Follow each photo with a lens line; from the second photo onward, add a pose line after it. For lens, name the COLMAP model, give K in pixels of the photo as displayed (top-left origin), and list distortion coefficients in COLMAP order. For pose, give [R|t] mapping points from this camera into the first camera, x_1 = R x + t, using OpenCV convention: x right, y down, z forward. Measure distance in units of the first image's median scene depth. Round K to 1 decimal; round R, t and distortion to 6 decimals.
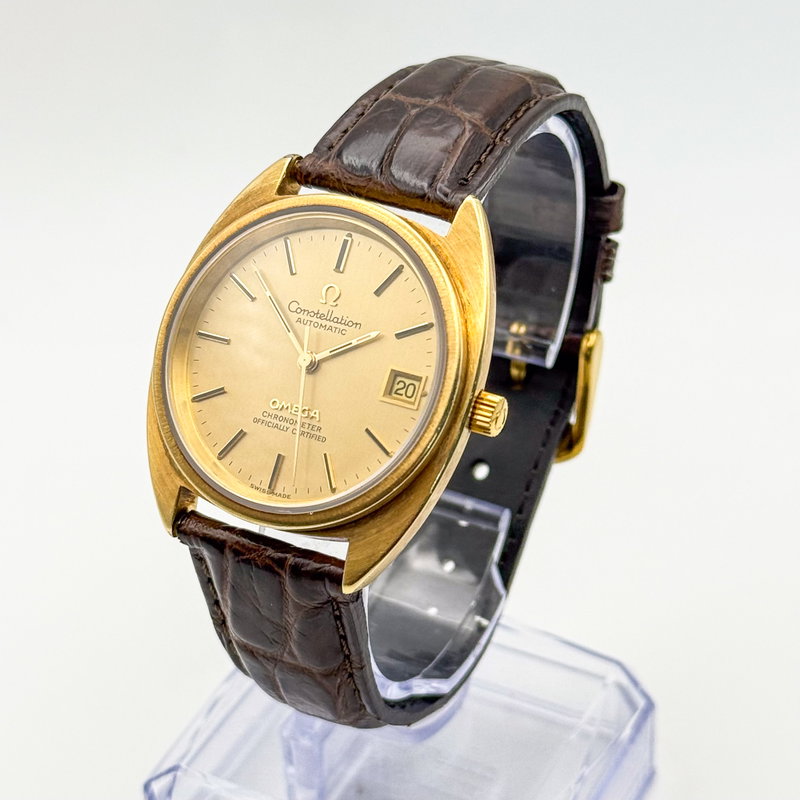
lens RADIAL K [[2212.5, 0, 397.5], [0, 2212.5, 399.3], [0, 0, 1]] dist [0.178116, 0.000000]
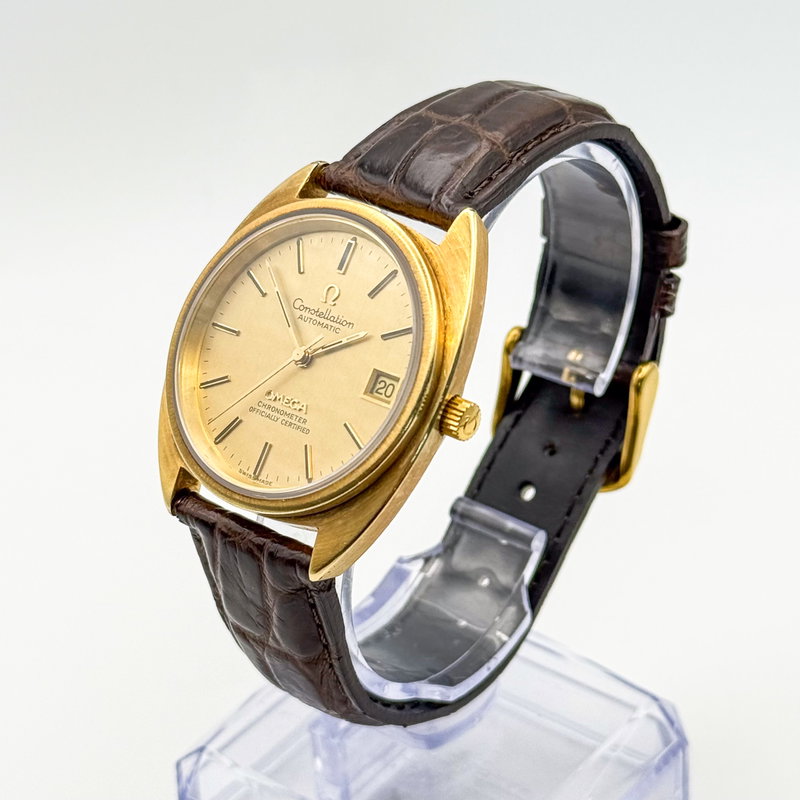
lens RADIAL K [[2212.5, 0, 400.5], [0, 2212.5, 398.7], [0, 0, 1]] dist [0.178116, 0.000000]
pose [[0.980724, 0.080640, -0.177981, 0.186661], [-0.086962, 0.995818, -0.027995, 0.027144], [0.174979, 0.042933, 0.983636, -0.014651]]
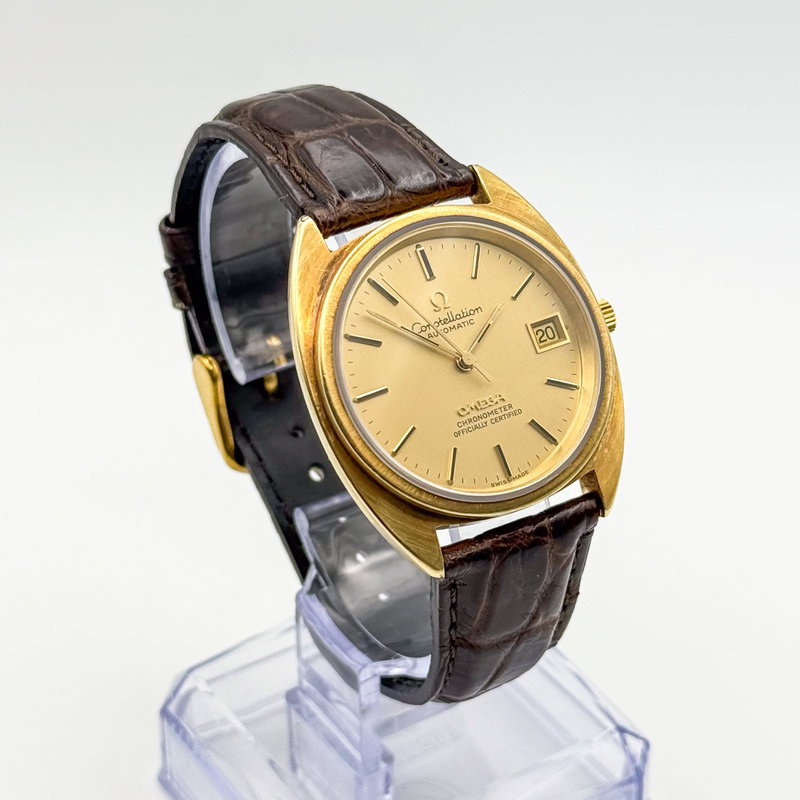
lens RADIAL K [[2212.5, 0, 401.8], [0, 2212.5, 403.7], [0, 0, 1]] dist [0.178116, 0.000000]
pose [[0.515394, -0.461359, 0.722161, -0.818997], [0.483889, 0.852184, 0.199082, -0.222006], [-0.707263, 0.246840, 0.662457, 0.308237]]
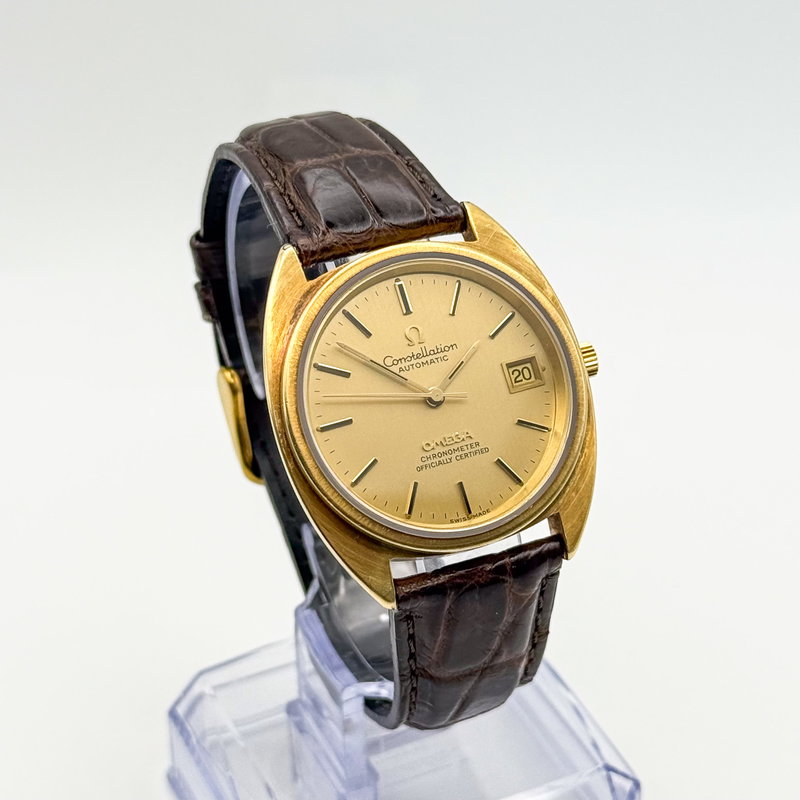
lens RADIAL K [[2212.5, 0, 422.7], [0, 2212.5, 414.0], [0, 0, 1]] dist [0.178116, 0.000000]
pose [[0.622120, -0.432856, 0.652383, -0.735453], [0.447174, 0.880429, 0.157734, -0.178468], [-0.642652, 0.193600, 0.741294, 0.196768]]
